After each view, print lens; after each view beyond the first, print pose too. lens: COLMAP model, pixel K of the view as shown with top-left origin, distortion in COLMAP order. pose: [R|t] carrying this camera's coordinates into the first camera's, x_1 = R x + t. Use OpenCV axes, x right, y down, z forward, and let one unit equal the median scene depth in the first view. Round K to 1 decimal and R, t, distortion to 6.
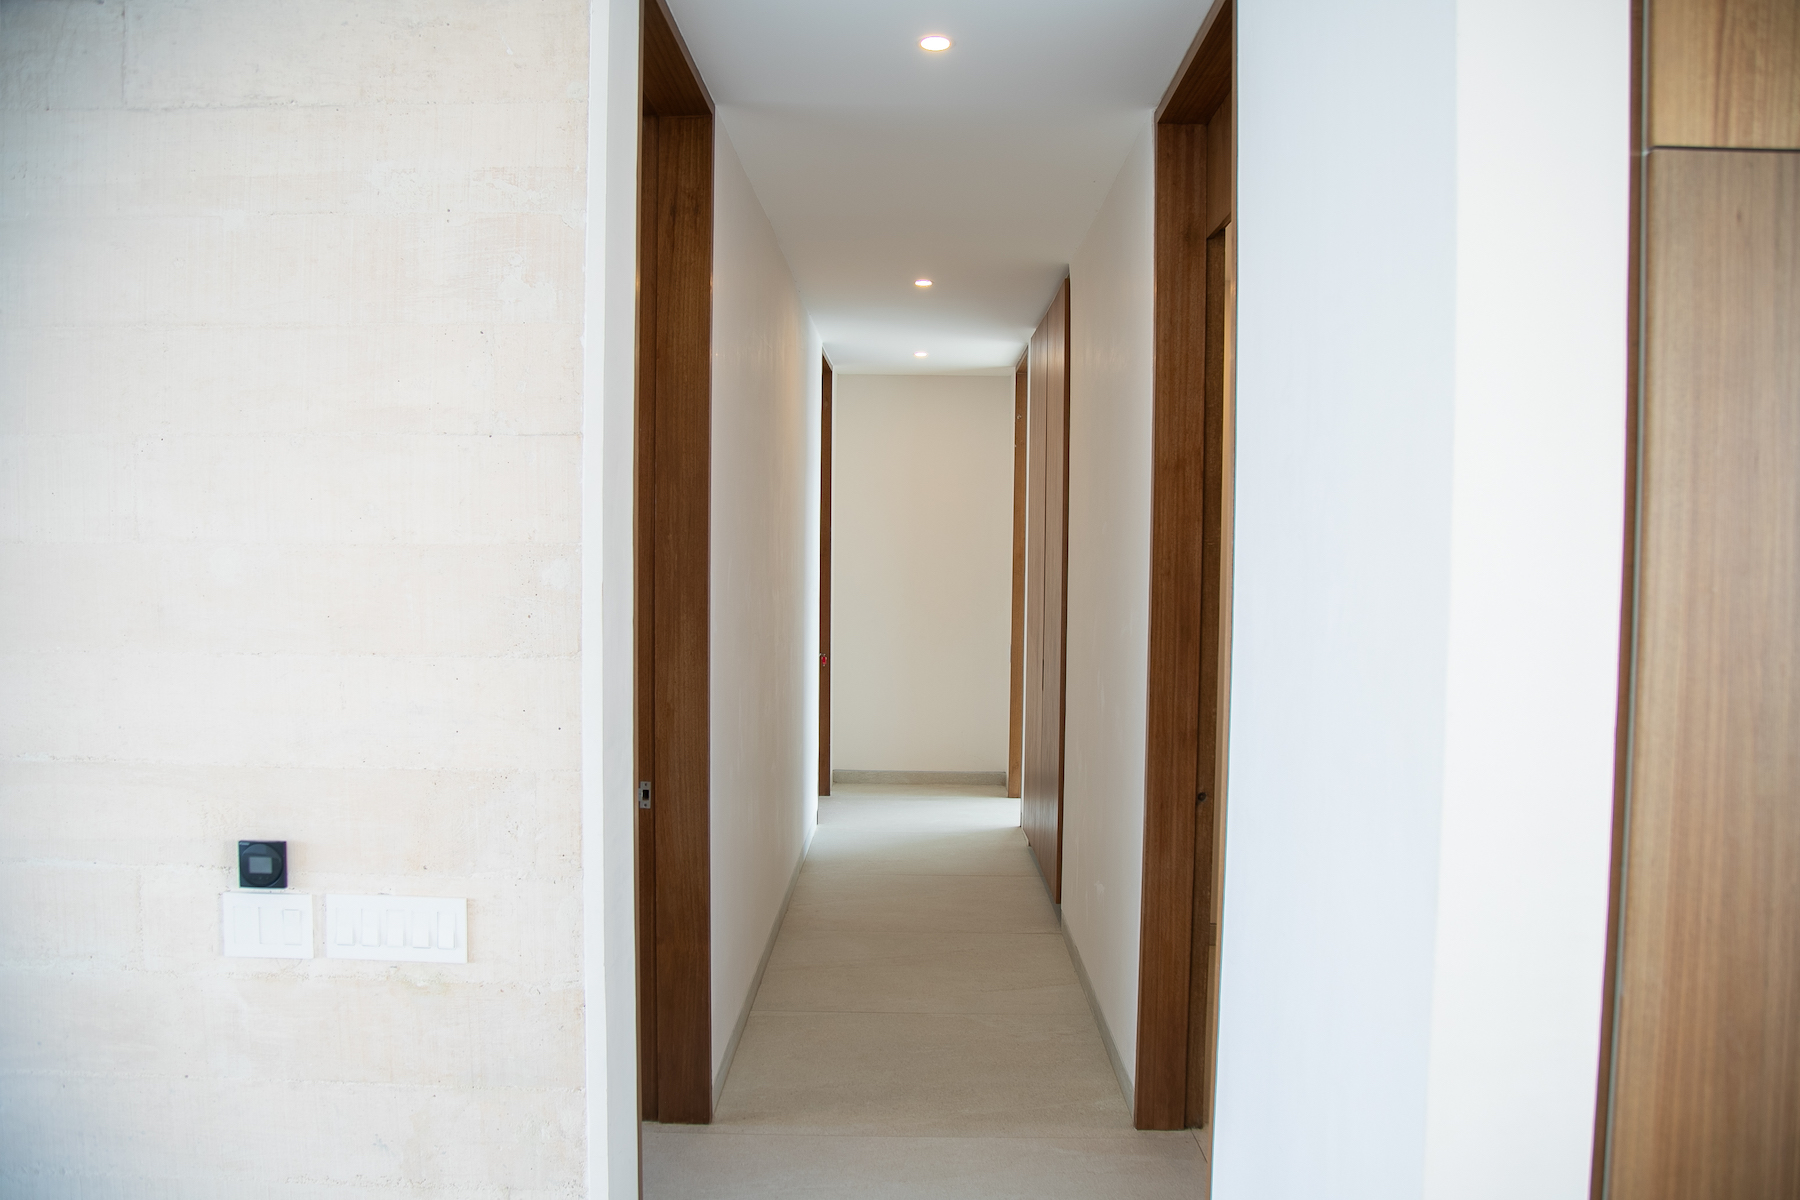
lens RADIAL K [[1285.0, 0, 894.5], [0, 1285.0, 598.7], [0, 0, 1]] dist [-0.096421, 0.056303]
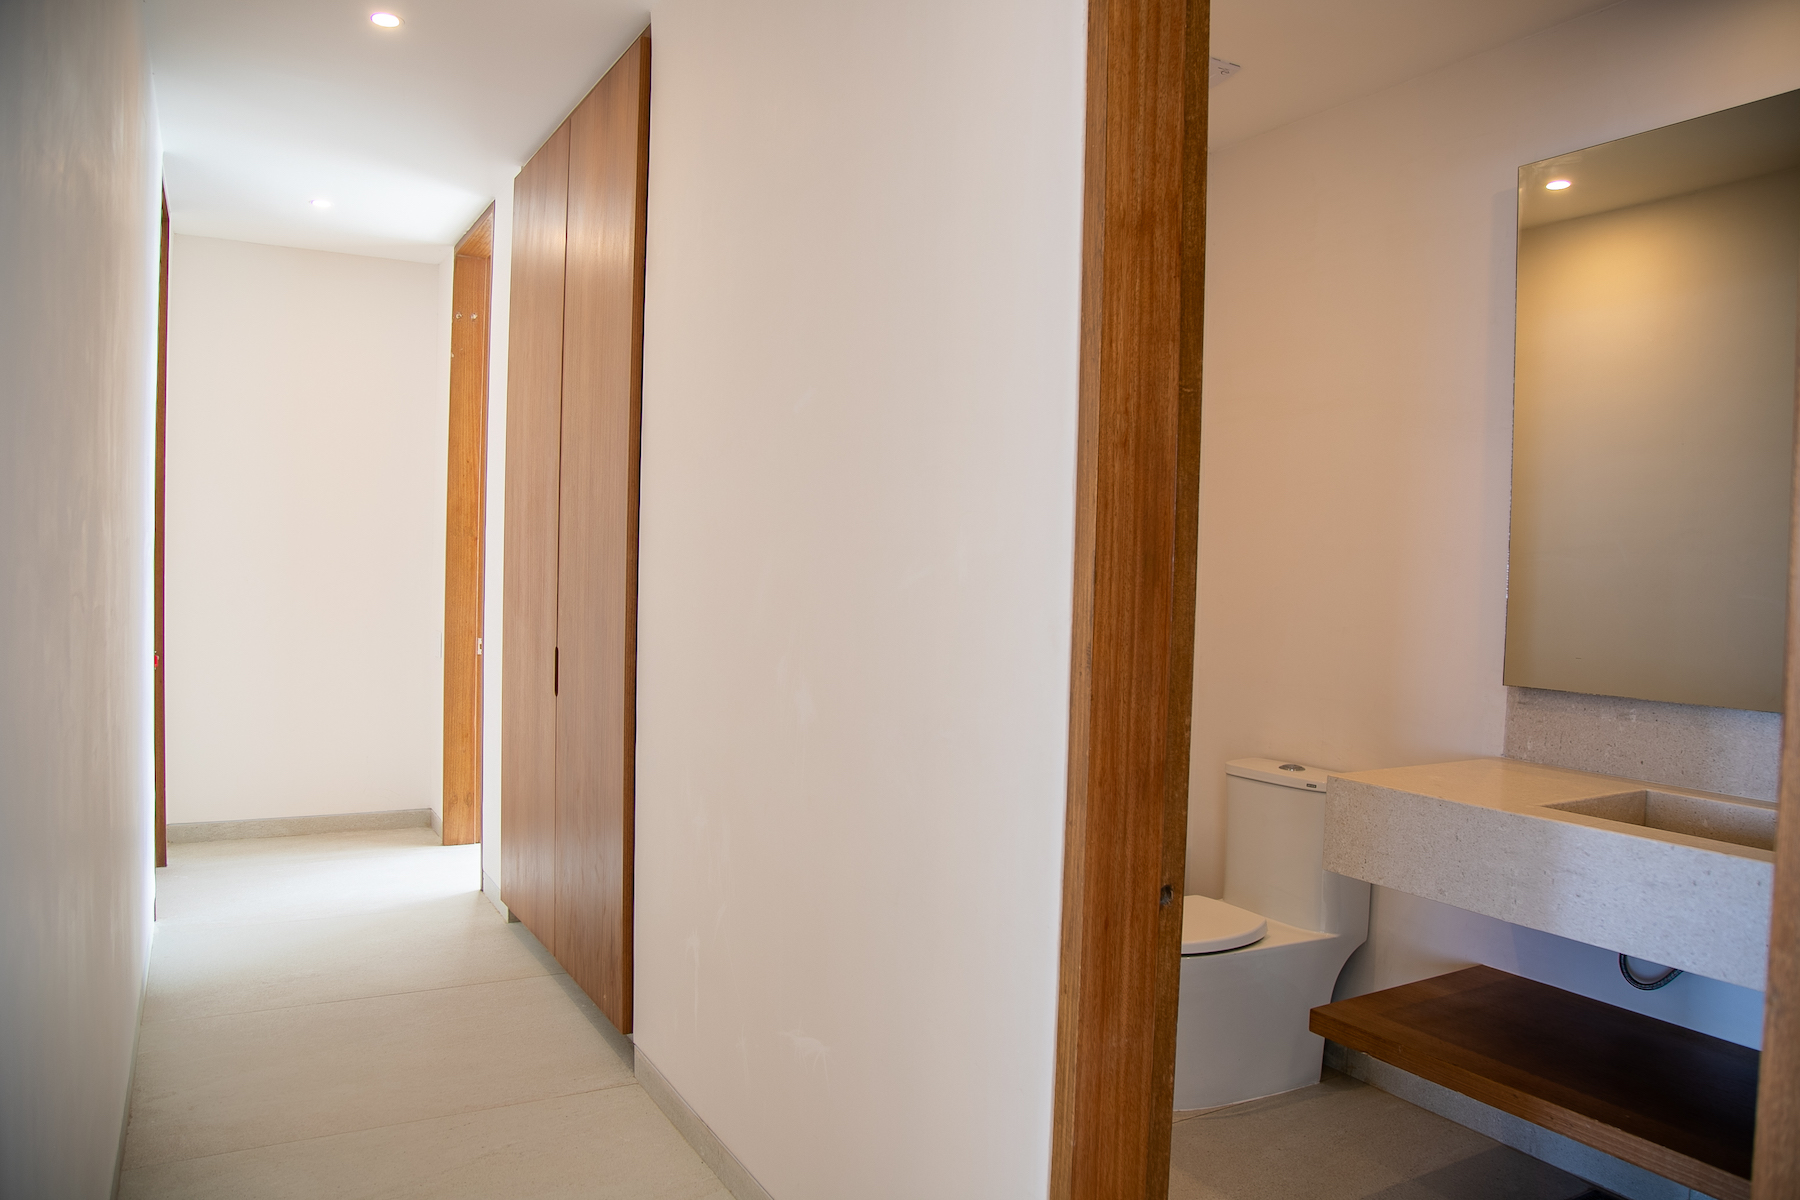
lens RADIAL K [[1285.0, 0, 906.1], [0, 1285.0, 602.2], [0, 0, 1]] dist [-0.096421, 0.056303]
pose [[0.866795, -0.007797, 0.498604, -0.098237], [0.005222, 0.999965, 0.006559, 0.036212], [-0.498638, -0.003081, 0.866805, 0.616041]]
